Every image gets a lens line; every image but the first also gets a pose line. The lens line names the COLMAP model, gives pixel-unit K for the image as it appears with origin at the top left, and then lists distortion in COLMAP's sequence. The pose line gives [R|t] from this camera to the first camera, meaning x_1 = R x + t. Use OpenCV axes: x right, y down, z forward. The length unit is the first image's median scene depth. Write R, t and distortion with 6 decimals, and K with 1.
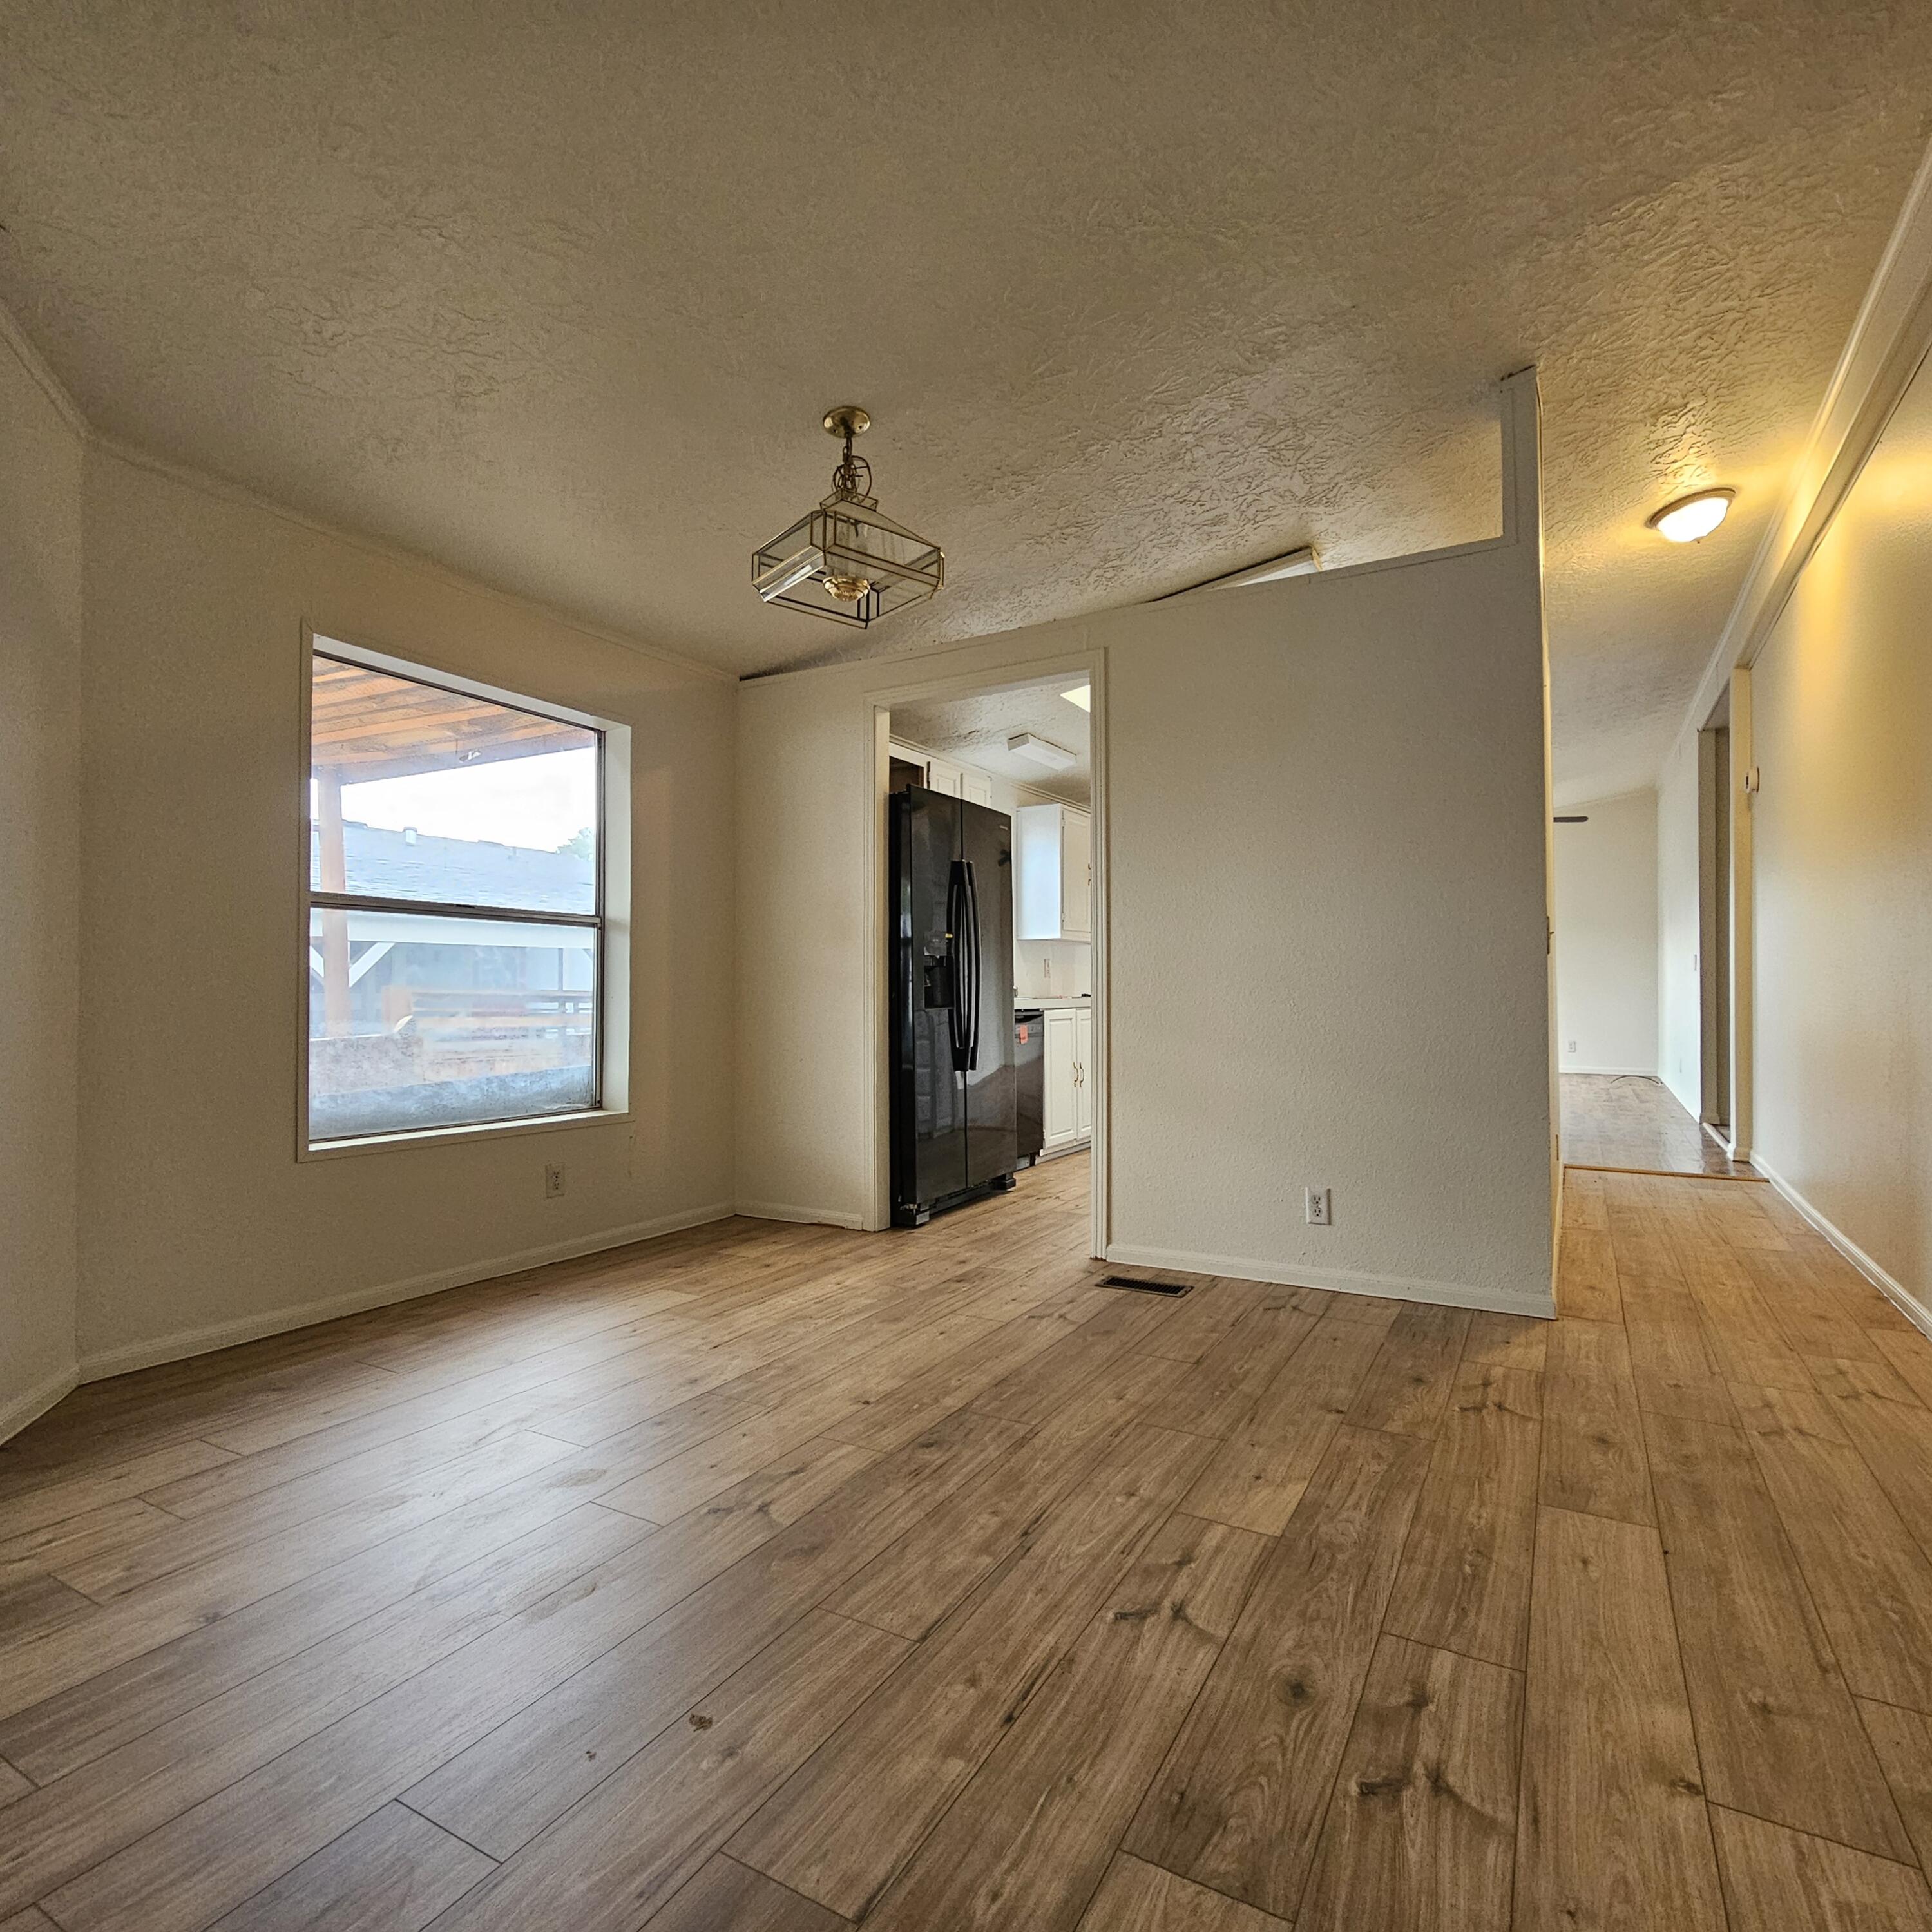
lens RADIAL K [[1056.4, 0, 988.0], [0, 1056.4, 964.8], [0, 0, 1]] dist [-0.000571, 0.001452]
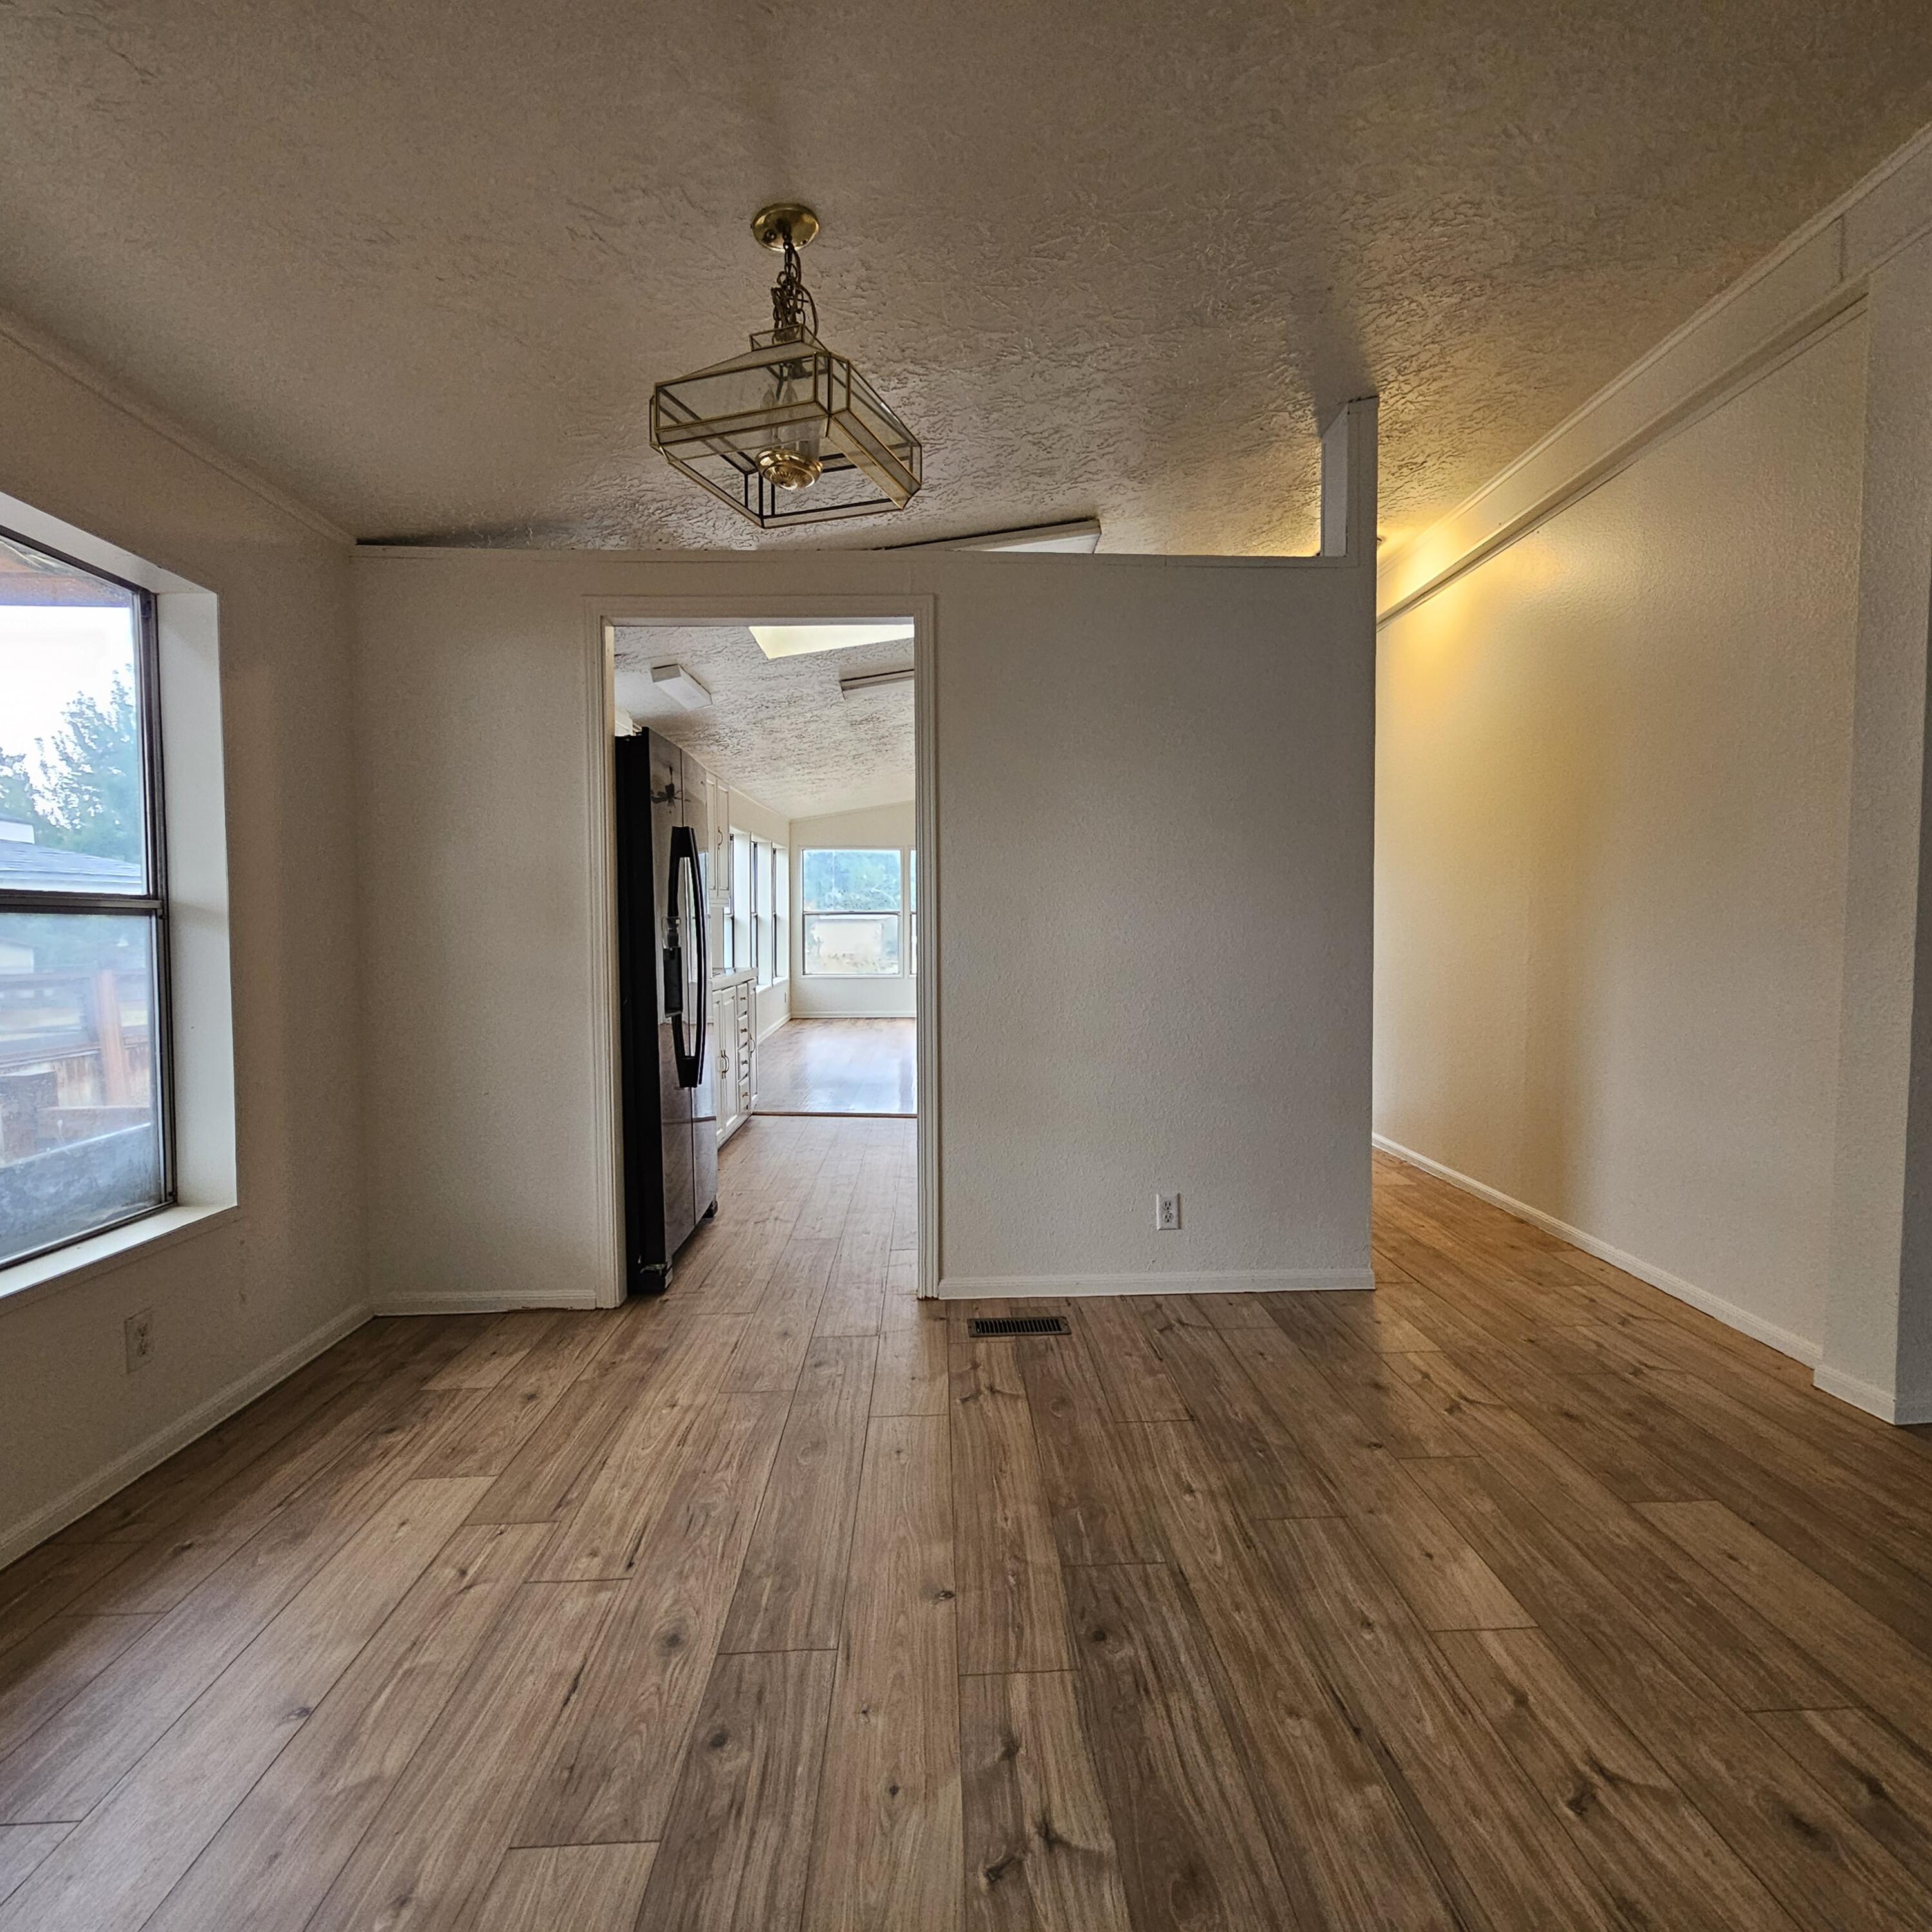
lens RADIAL K [[1056.4, 0, 988.0], [0, 1056.4, 964.8], [0, 0, 1]] dist [-0.000571, 0.001452]
pose [[0.848541, -0.022818, 0.528638, -0.351280], [-0.009543, 0.998247, 0.058407, -0.058684], [-0.529044, -0.054605, 0.846836, 0.268514]]
